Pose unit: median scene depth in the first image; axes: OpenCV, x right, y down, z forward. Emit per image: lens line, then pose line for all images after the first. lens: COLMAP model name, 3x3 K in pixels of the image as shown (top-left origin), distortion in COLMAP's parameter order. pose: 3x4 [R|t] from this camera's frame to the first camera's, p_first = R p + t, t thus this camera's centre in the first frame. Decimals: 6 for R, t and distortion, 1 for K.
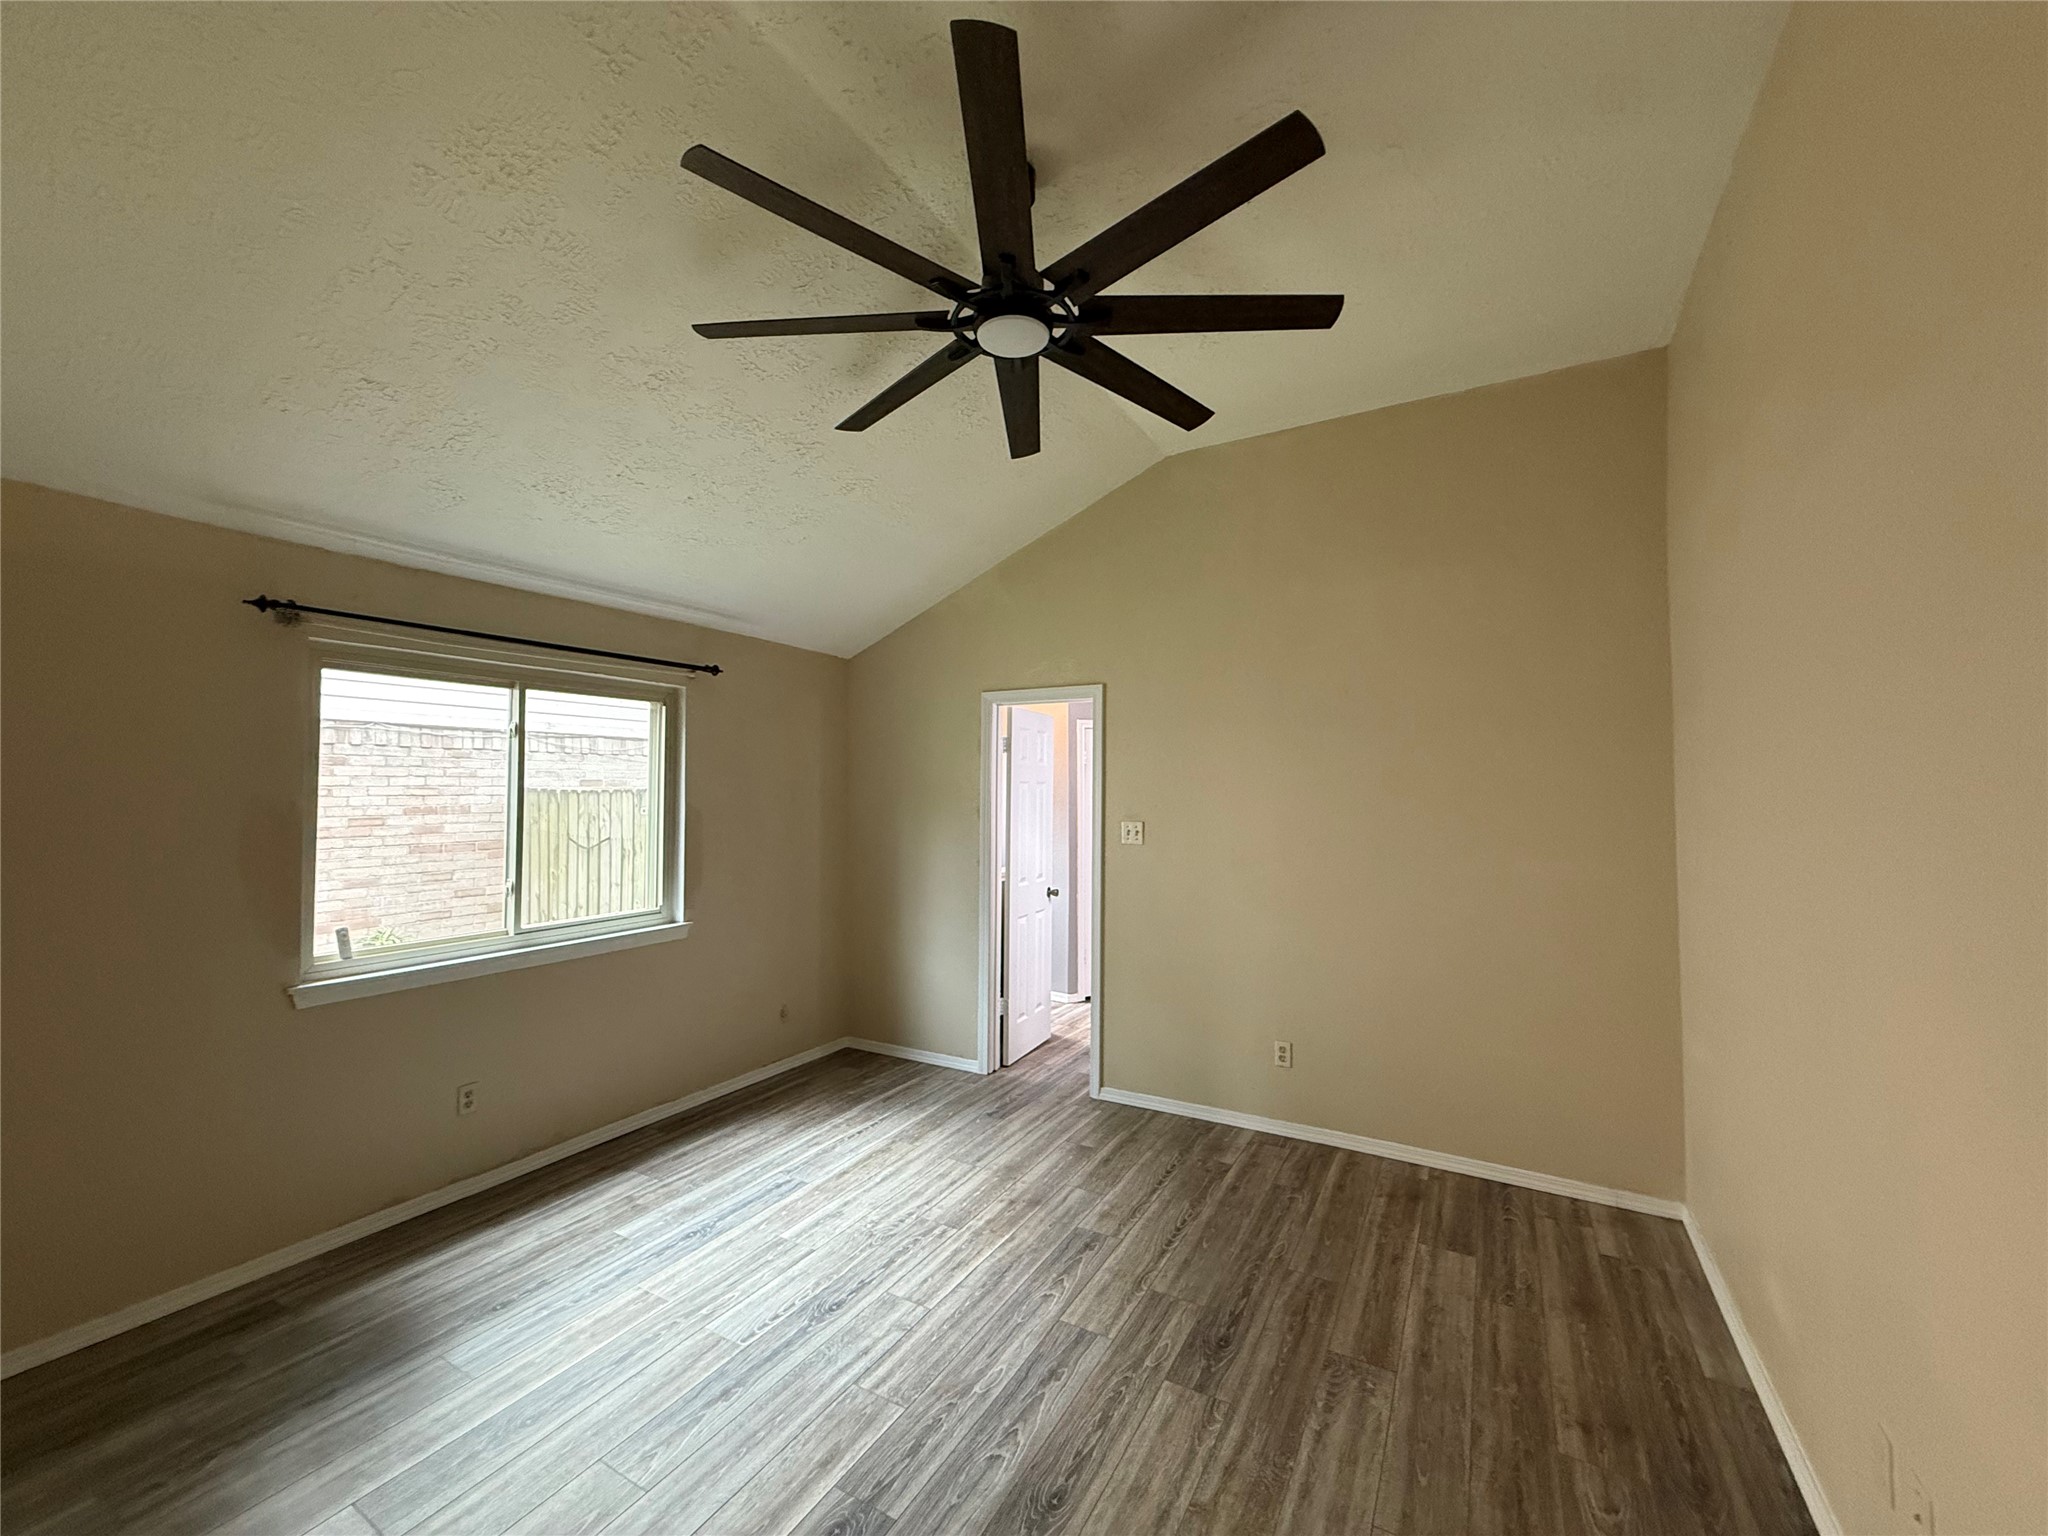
lens RADIAL K [[817.7, 0, 1024.0], [0, 817.7, 768.0], [0, 0, 1]] dist [0.001228, 0.000102]
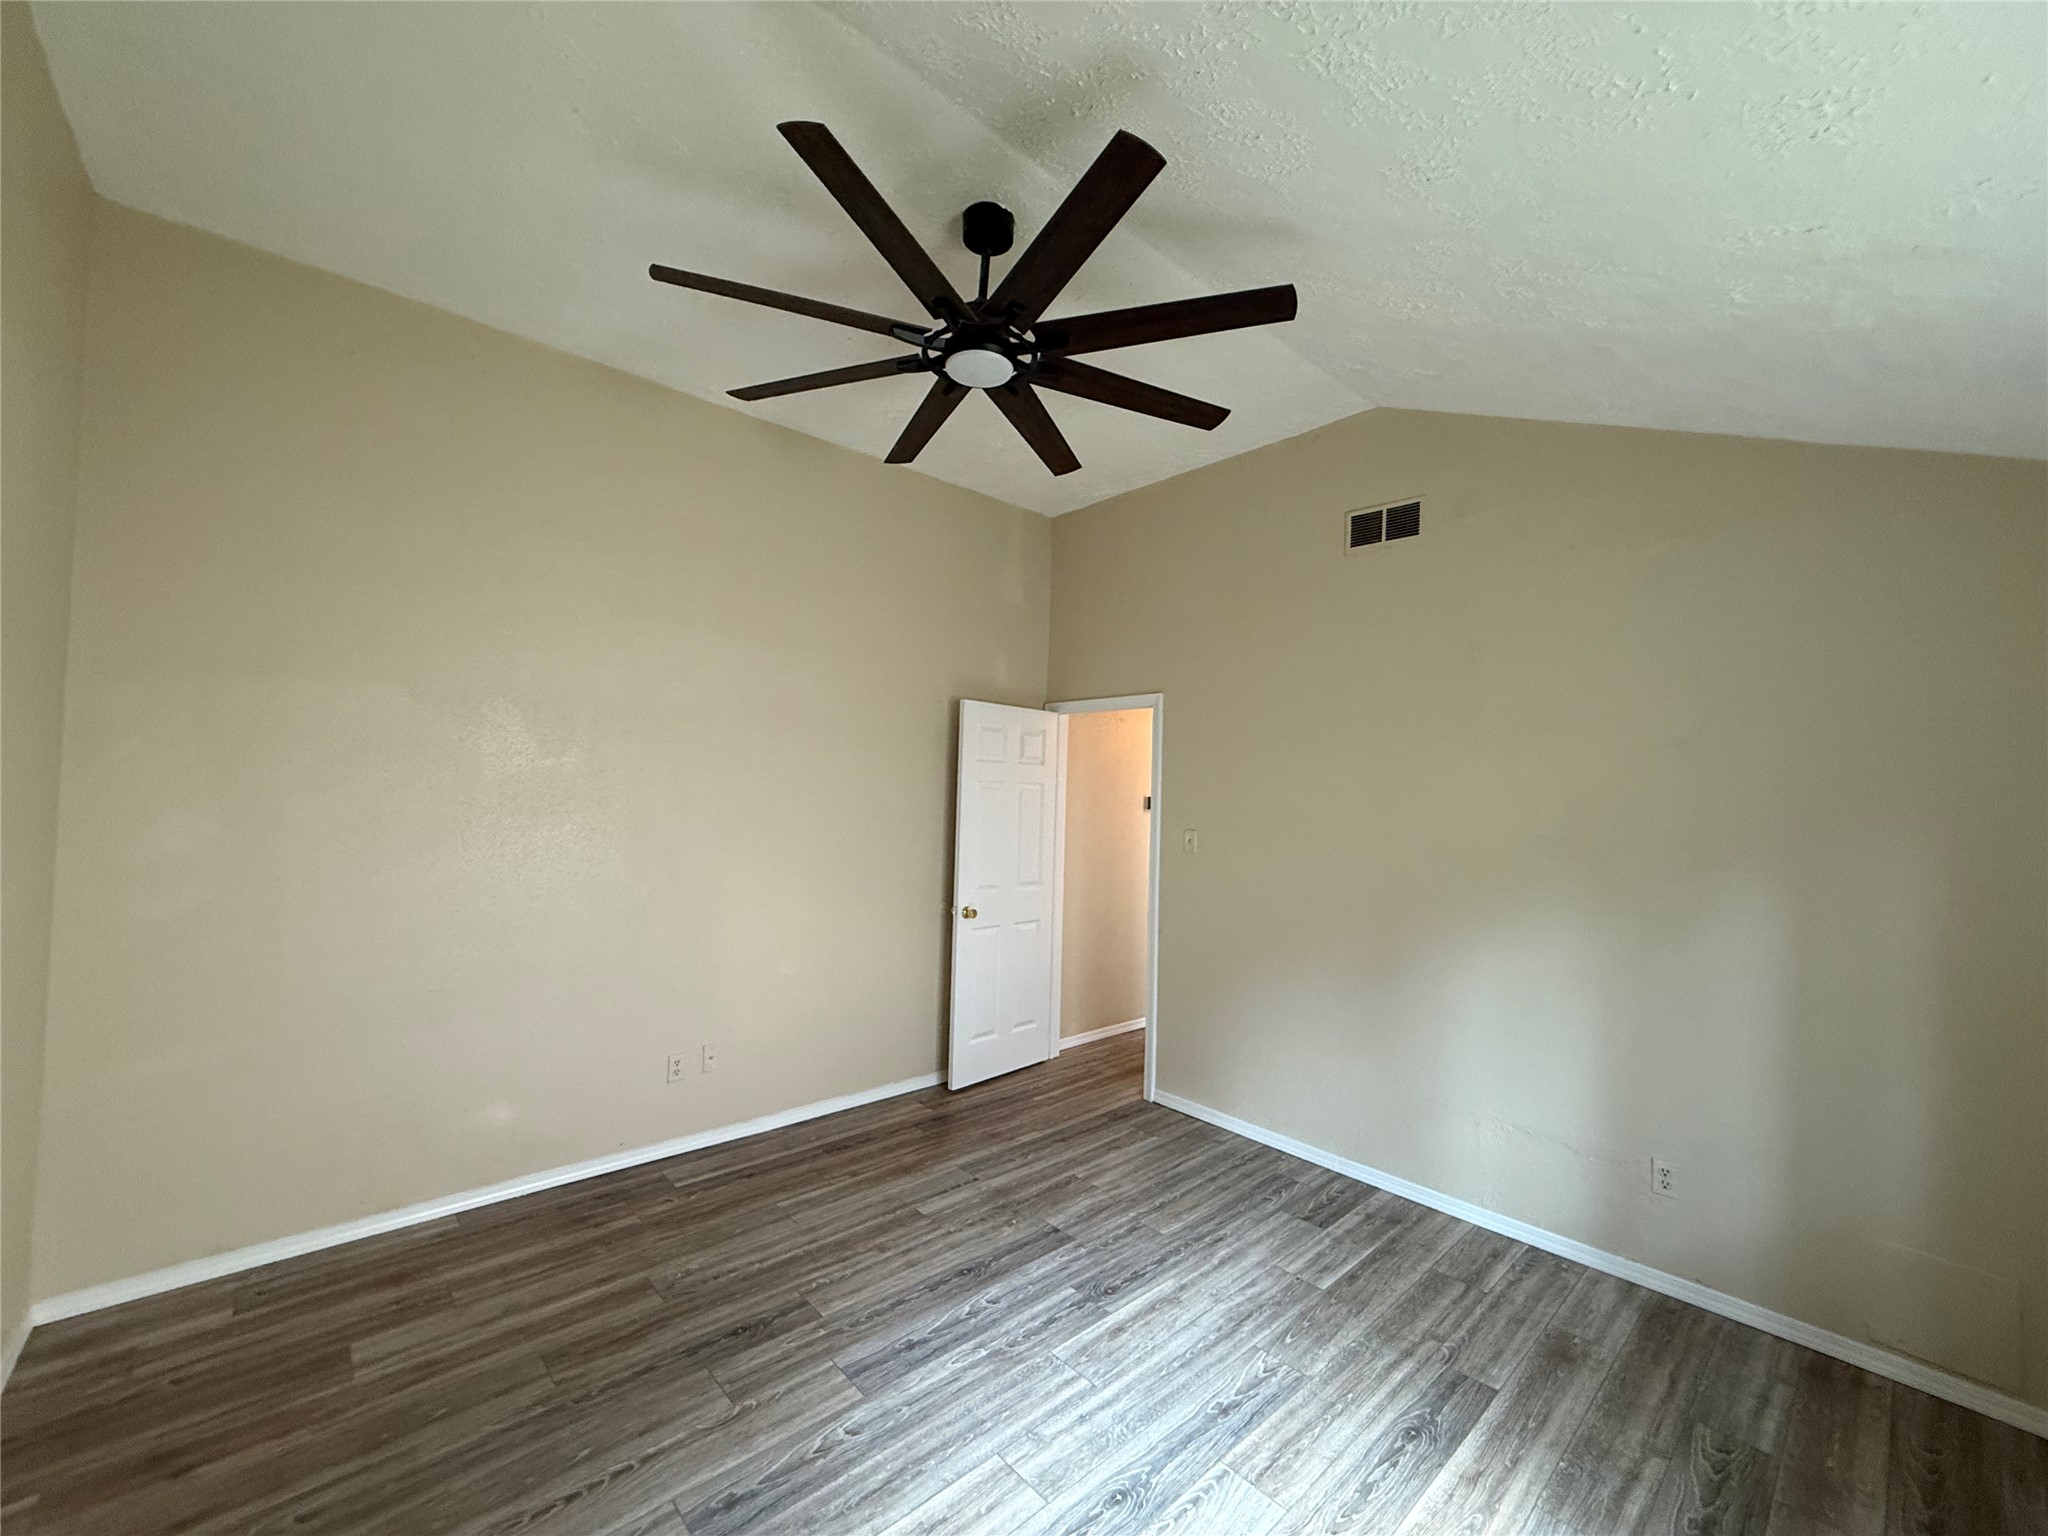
lens RADIAL K [[817.7, 0, 1024.0], [0, 817.7, 768.0], [0, 0, 1]] dist [0.001228, 0.000102]
pose [[-0.951477, -0.017631, 0.307215, -0.401623], [-0.036474, 0.997781, -0.055700, 0.050473], [-0.305552, -0.064202, -0.950009, 1.945898]]
